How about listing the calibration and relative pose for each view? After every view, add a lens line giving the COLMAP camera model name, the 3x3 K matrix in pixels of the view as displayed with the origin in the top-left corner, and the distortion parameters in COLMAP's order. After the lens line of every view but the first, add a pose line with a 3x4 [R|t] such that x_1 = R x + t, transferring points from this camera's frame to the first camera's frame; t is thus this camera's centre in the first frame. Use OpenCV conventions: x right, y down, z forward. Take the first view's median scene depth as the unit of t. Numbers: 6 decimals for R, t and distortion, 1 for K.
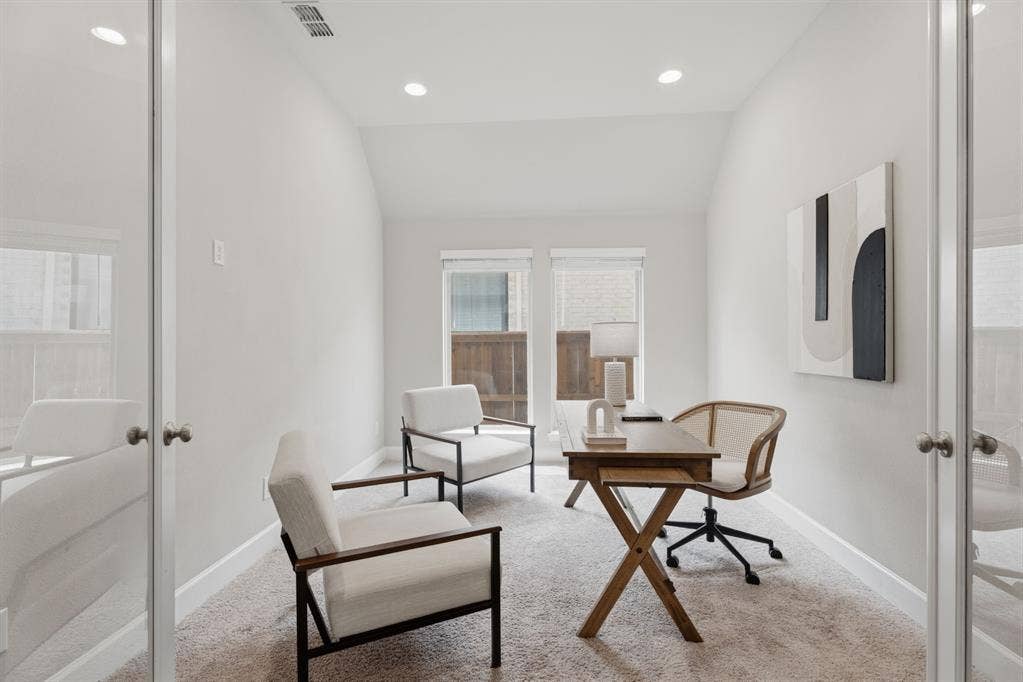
lens RADIAL K [[450.4, 0, 508.0], [0, 450.4, 341.2], [0, 0, 1]] dist [0.004047, 0.000295]
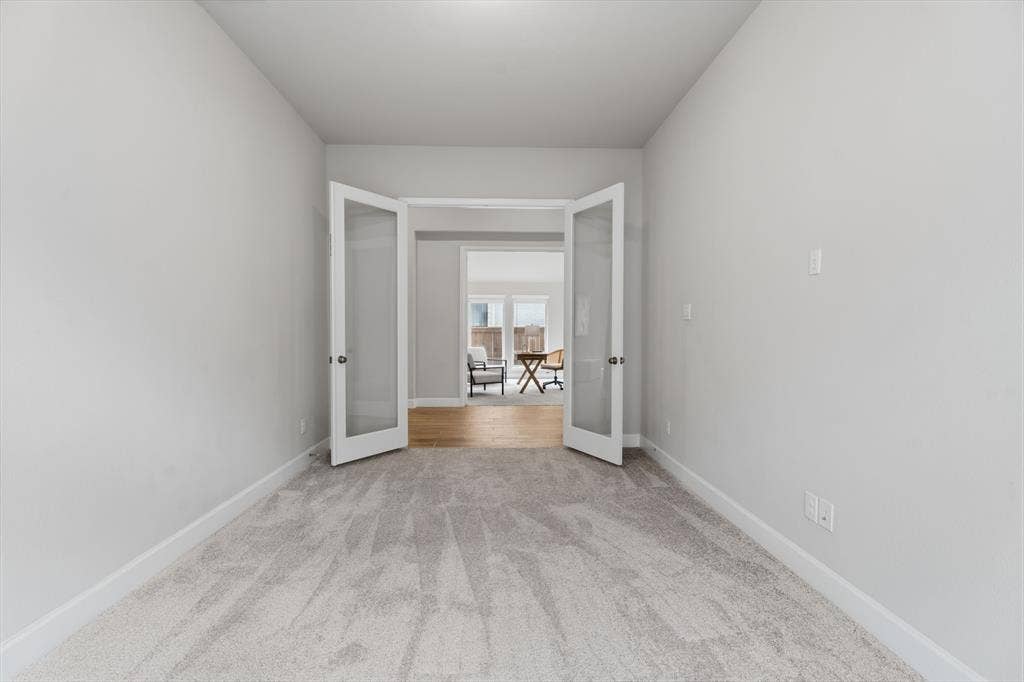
lens RADIAL K [[450.8, 0, 508.5], [0, 450.8, 341.2], [0, 0, 1]] dist [0.004047, 0.000295]
pose [[0.995191, -0.002956, 0.097914, -0.236557], [0.001069, 0.999813, 0.019318, 0.009401], [-0.097953, -0.019120, 0.995007, -2.098353]]
